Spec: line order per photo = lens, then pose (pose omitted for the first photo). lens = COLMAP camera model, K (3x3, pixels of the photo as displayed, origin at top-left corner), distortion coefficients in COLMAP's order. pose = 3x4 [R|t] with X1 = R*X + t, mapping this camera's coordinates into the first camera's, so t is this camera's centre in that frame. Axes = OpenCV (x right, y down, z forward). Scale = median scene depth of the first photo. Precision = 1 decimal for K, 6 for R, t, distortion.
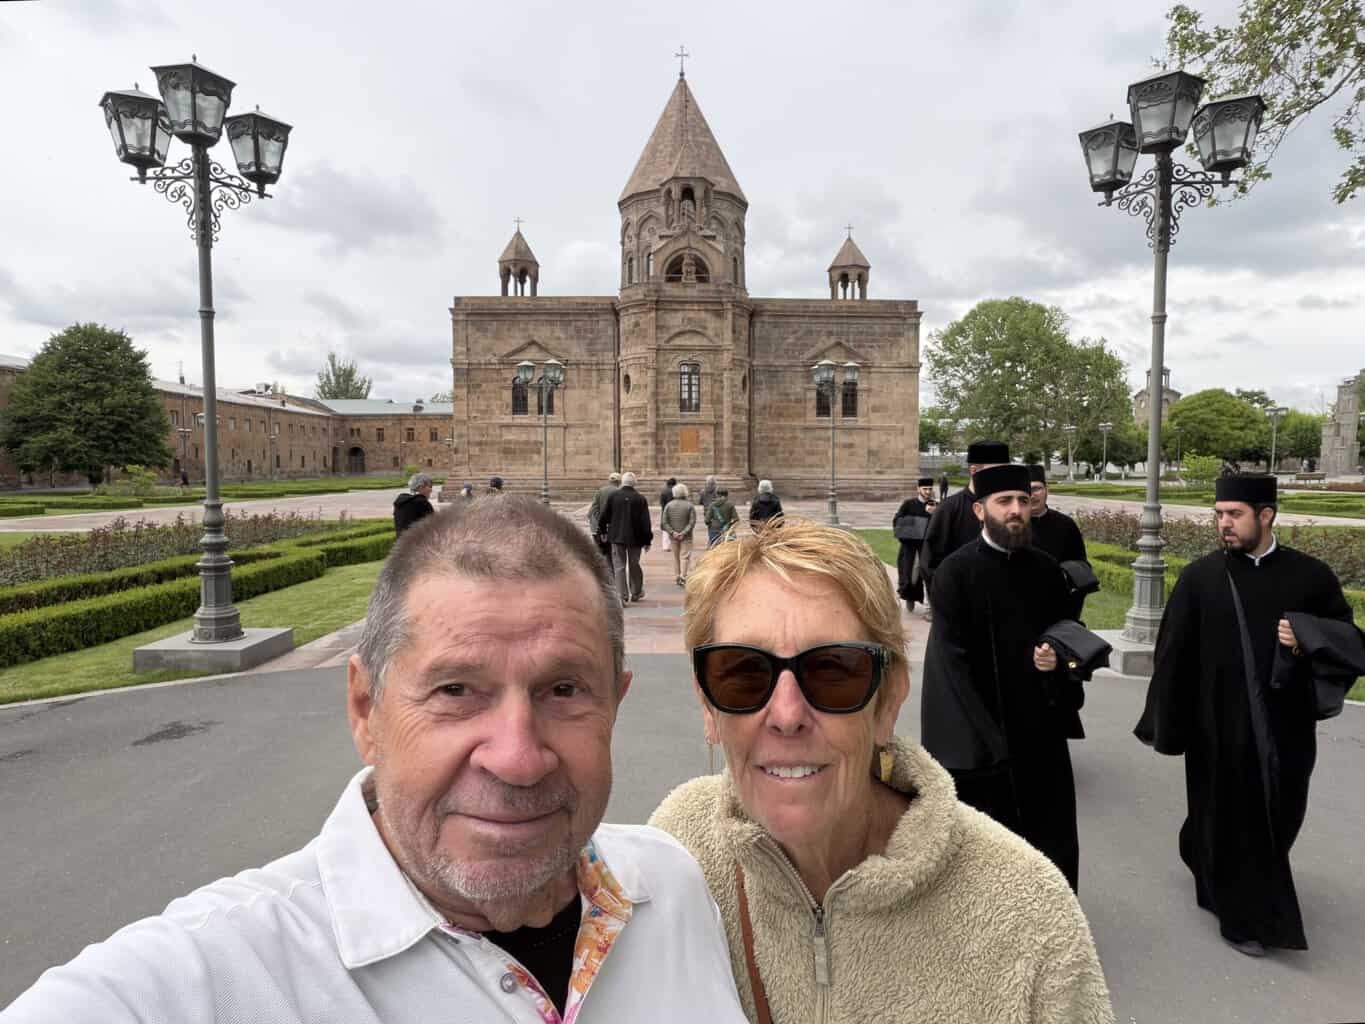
lens RADIAL K [[846.3, 0, 682.5], [0, 846.3, 512.0], [0, 0, 1]] dist [-0.017922, -0.000152]
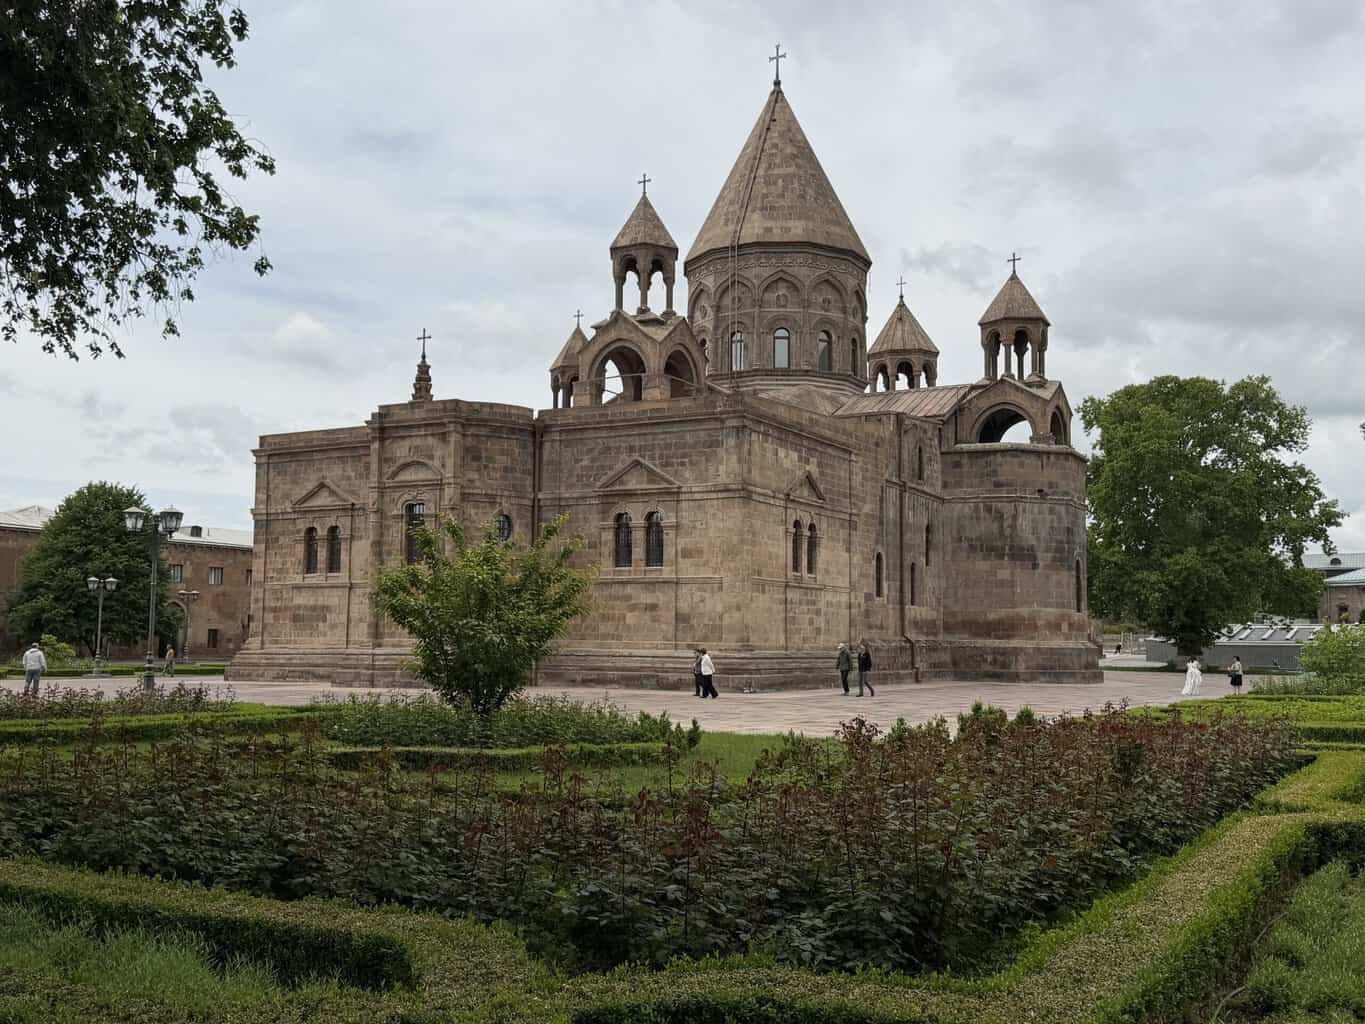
lens RADIAL K [[1348.0, 0, 682.5], [0, 1348.0, 512.0], [0, 0, 1]] dist [0.131461, 0.002444]
pose [[0.857523, -0.044766, -0.512495, 0.789186], [-0.034733, 0.988896, -0.144496, 0.003110], [0.513272, 0.141709, 0.846446, 0.069729]]
